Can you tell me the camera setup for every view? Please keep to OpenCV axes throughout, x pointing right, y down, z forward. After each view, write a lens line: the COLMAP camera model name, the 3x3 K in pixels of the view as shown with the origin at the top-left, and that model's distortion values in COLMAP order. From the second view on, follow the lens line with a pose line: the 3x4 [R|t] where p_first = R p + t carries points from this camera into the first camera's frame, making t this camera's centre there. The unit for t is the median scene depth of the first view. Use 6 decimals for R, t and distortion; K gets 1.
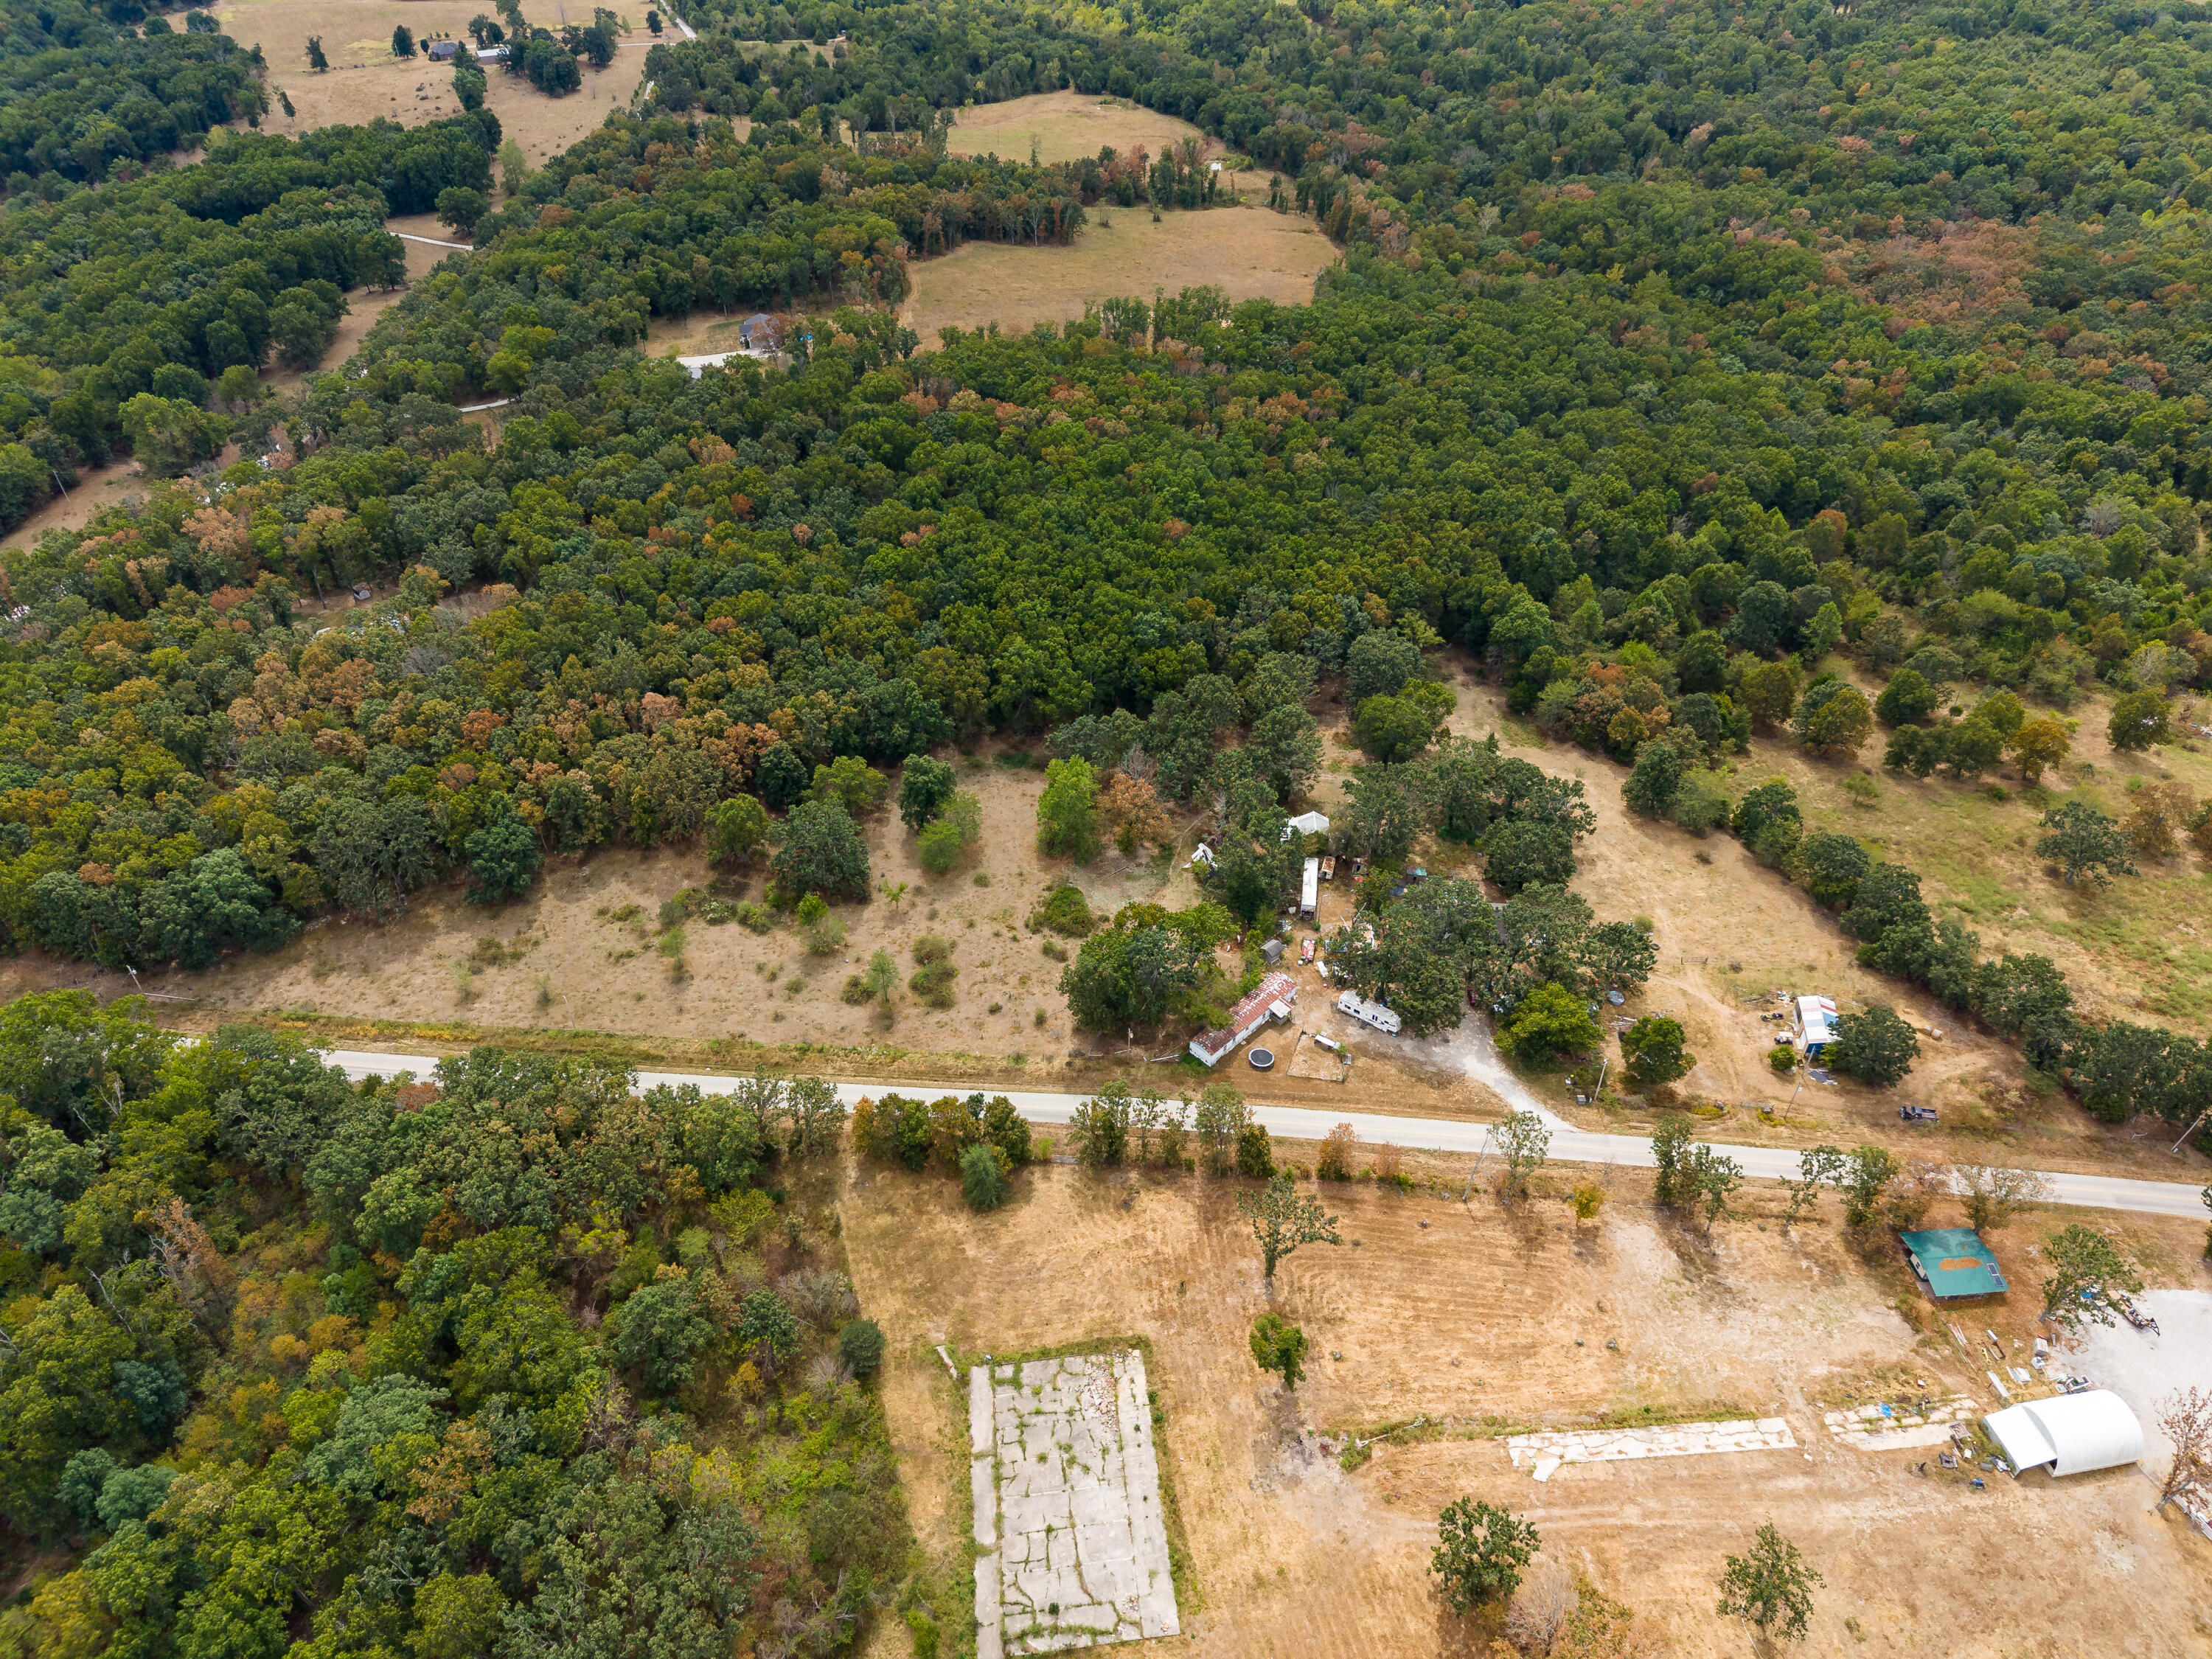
lens RADIAL K [[1474.4, 0, 1103.5], [0, 1474.4, 833.6], [0, 0, 1]] dist [0.040239, -0.022746]
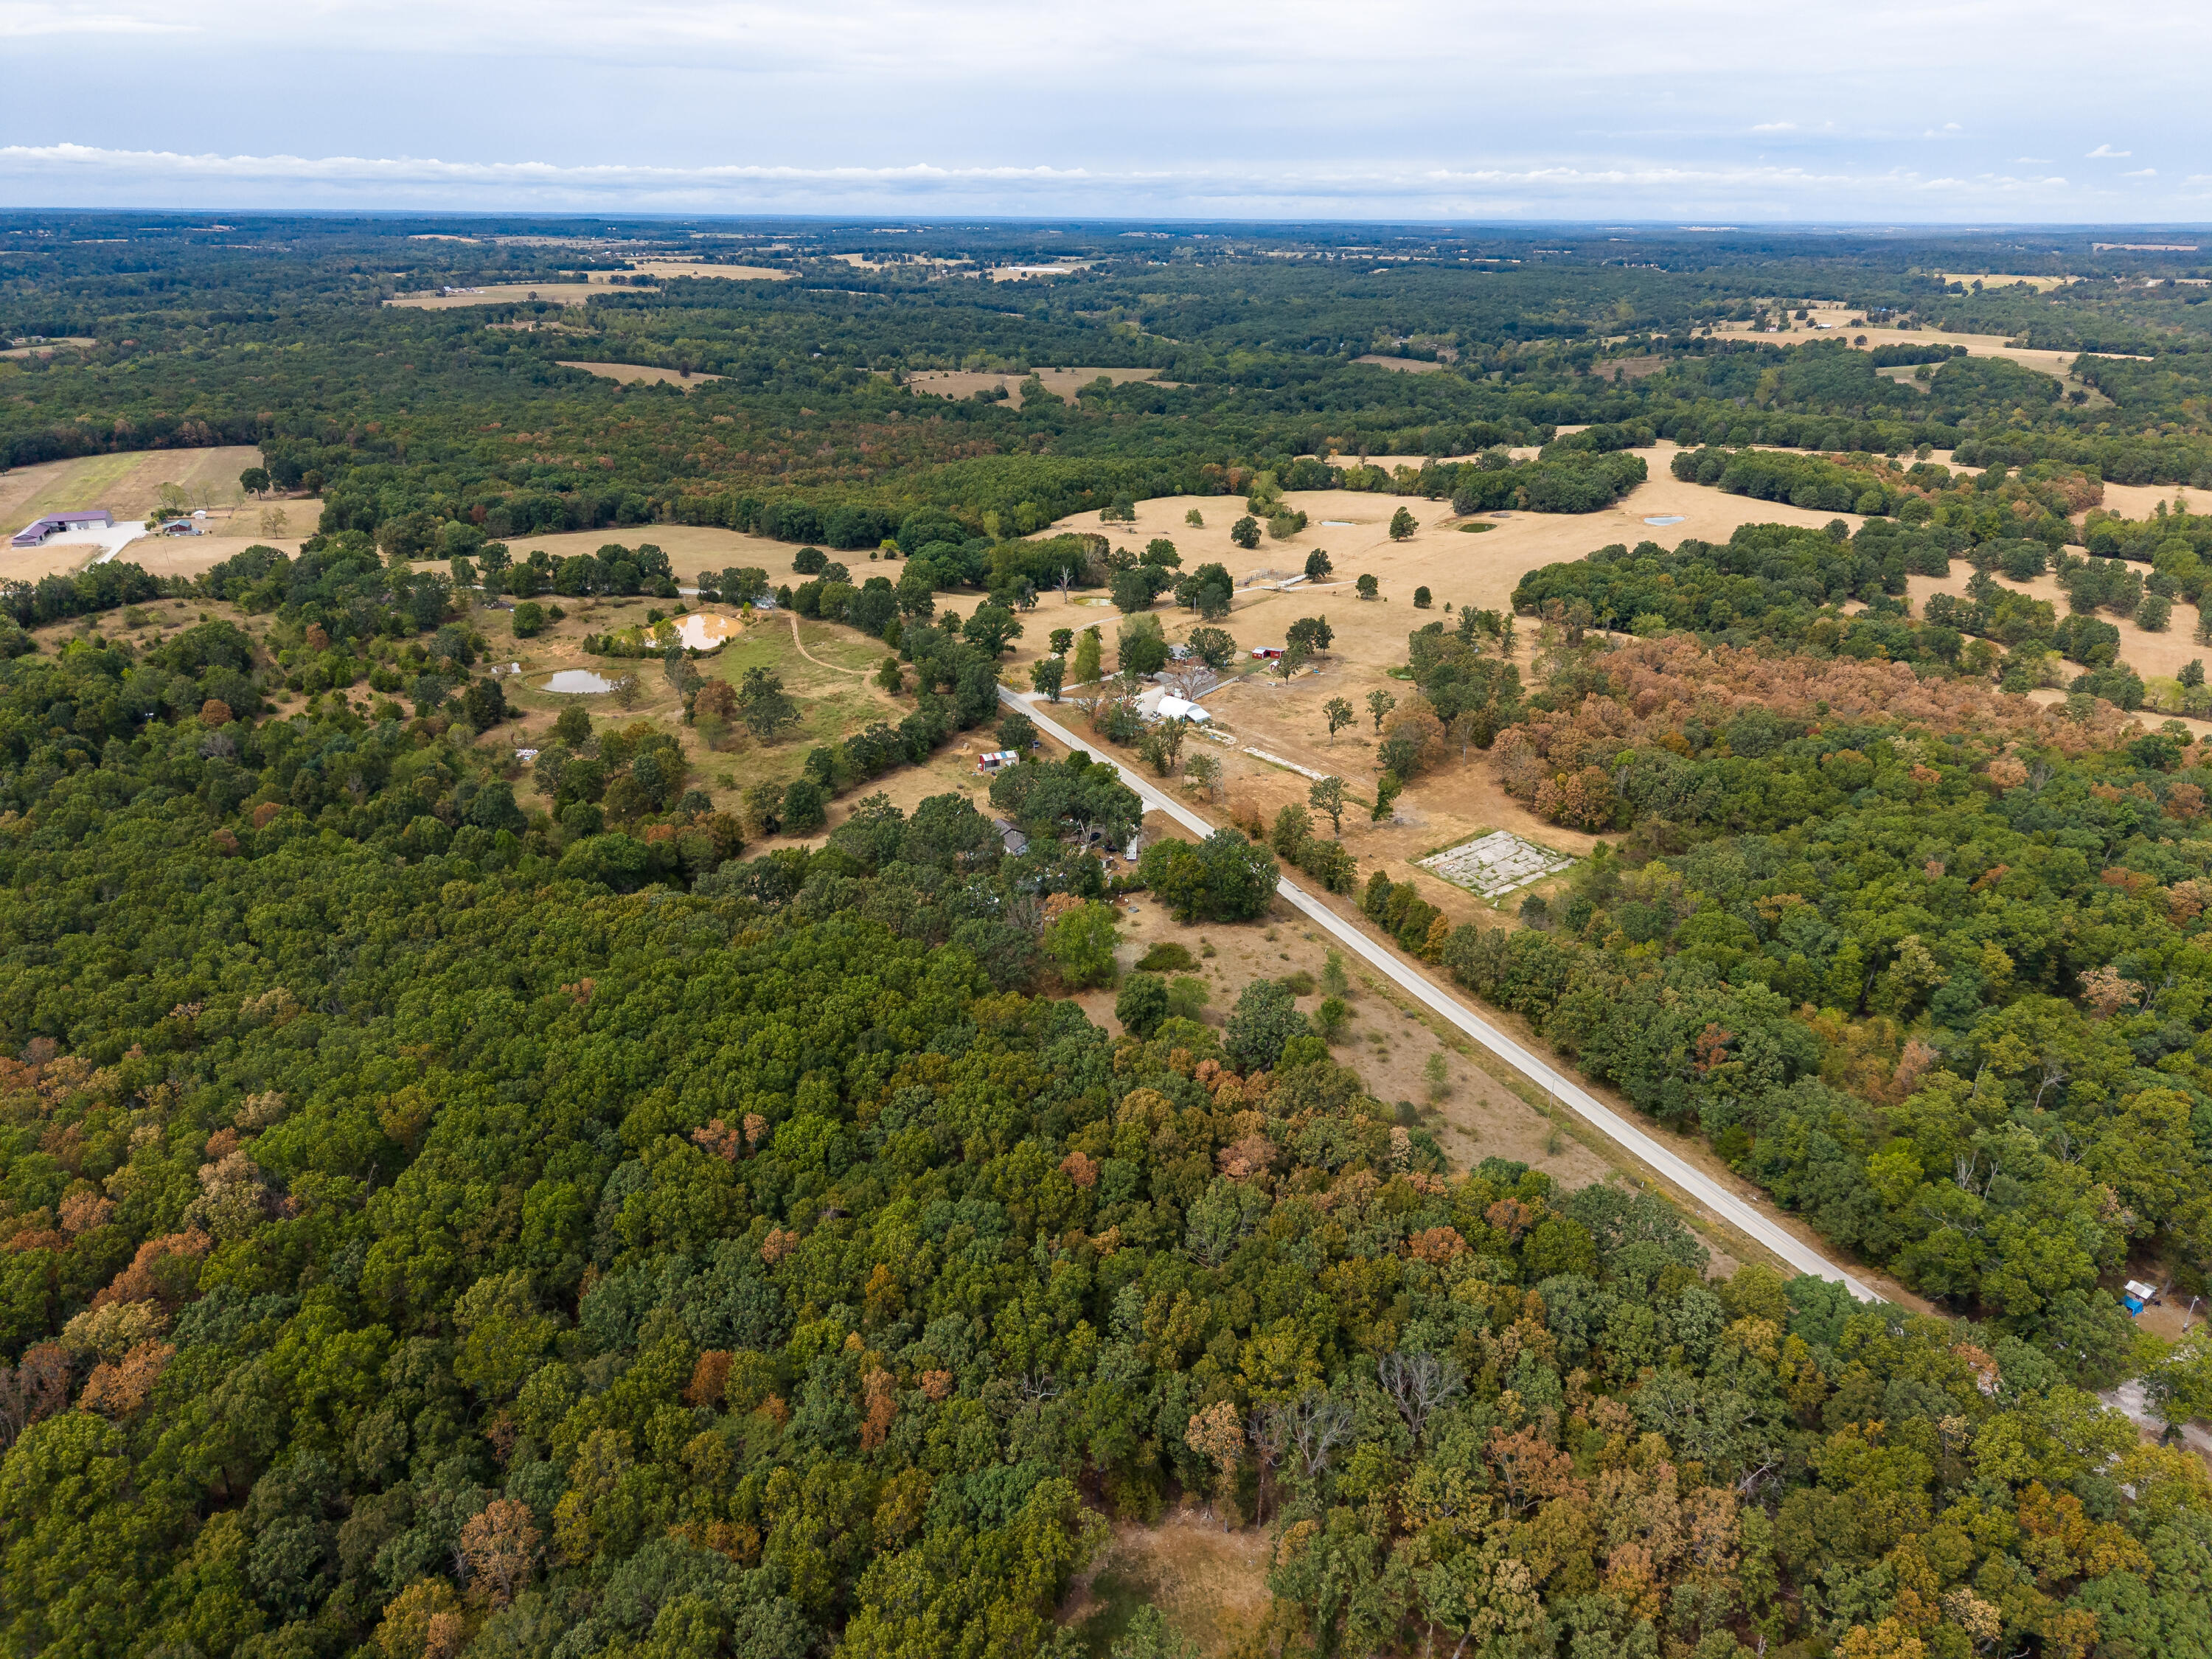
lens RADIAL K [[1474.4, 0, 1103.5], [0, 1474.4, 833.6], [0, 0, 1]] dist [0.040239, -0.022746]
pose [[-0.555340, -0.329119, 0.763727, -0.867654], [0.521693, 0.577310, 0.628132, -0.772703], [-0.647637, 0.747258, -0.148904, 1.131339]]
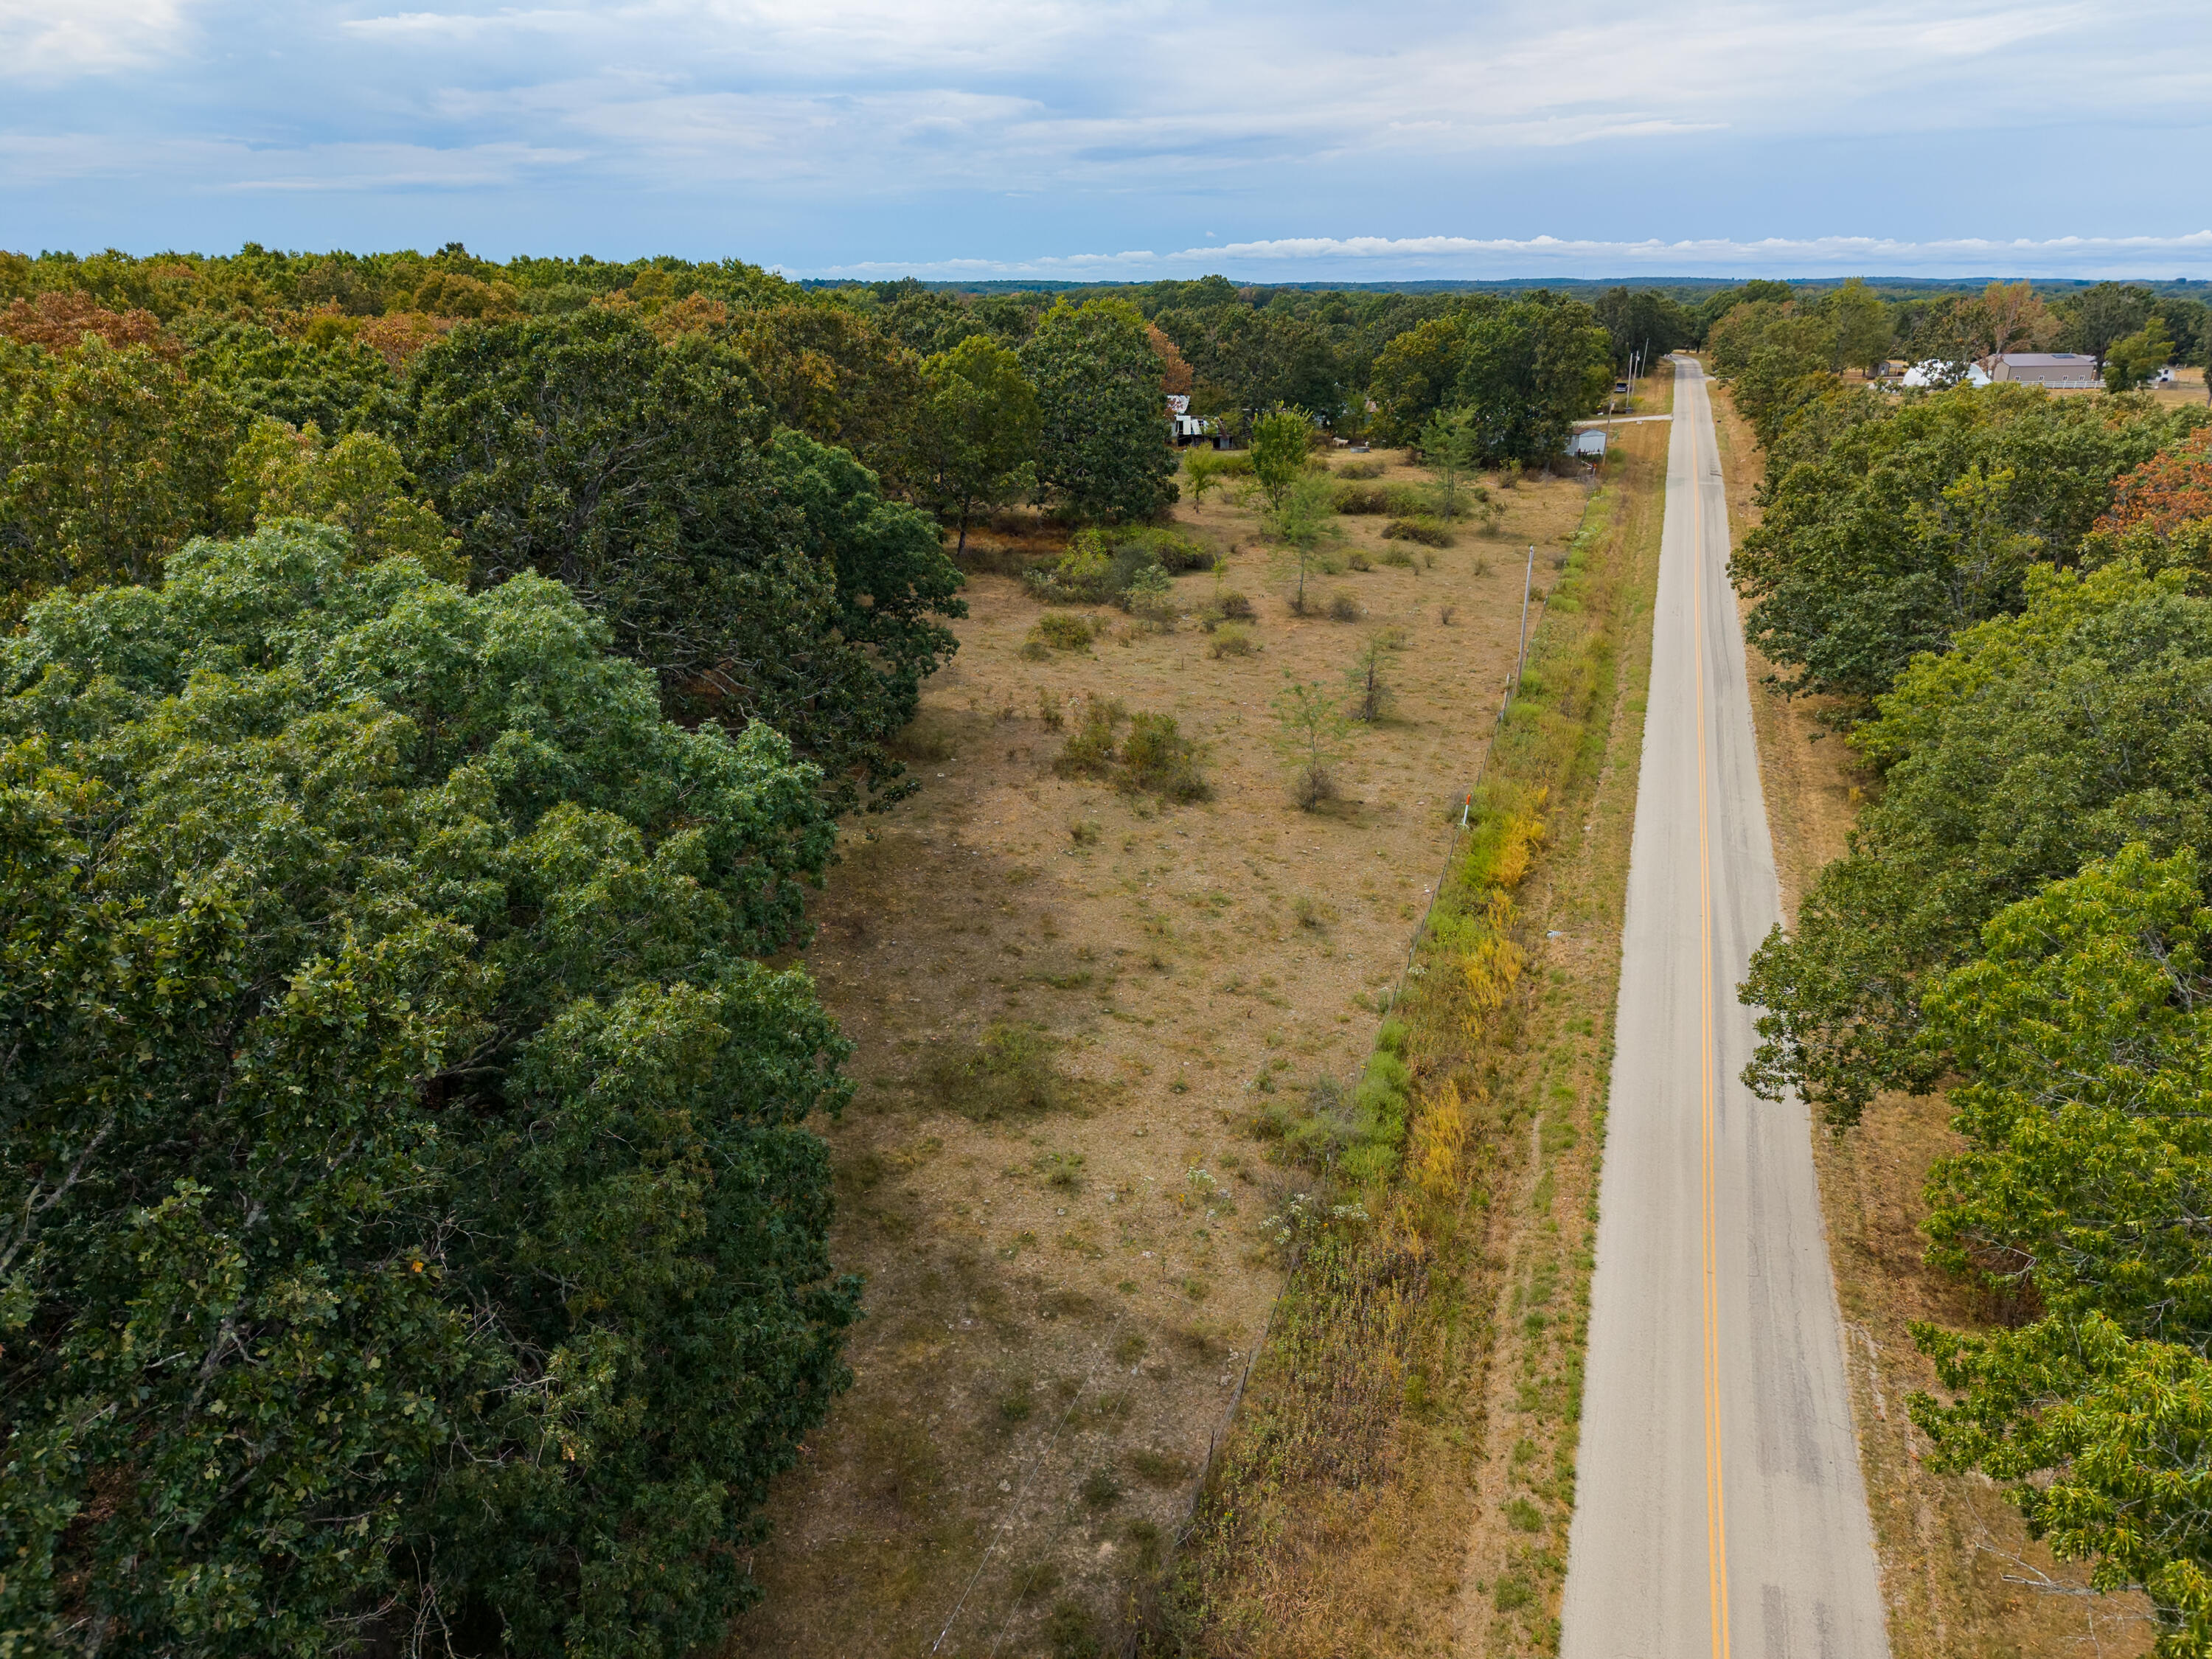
lens RADIAL K [[1471.3, 0, 1103.7], [0, 1471.3, 839.1], [0, 0, 1]] dist [0.037301, -0.021681]
pose [[0.243366, -0.342364, 0.907502, -0.652007], [0.614626, 0.778237, 0.128773, 0.052767], [-0.750339, 0.526435, 0.399822, 0.887169]]
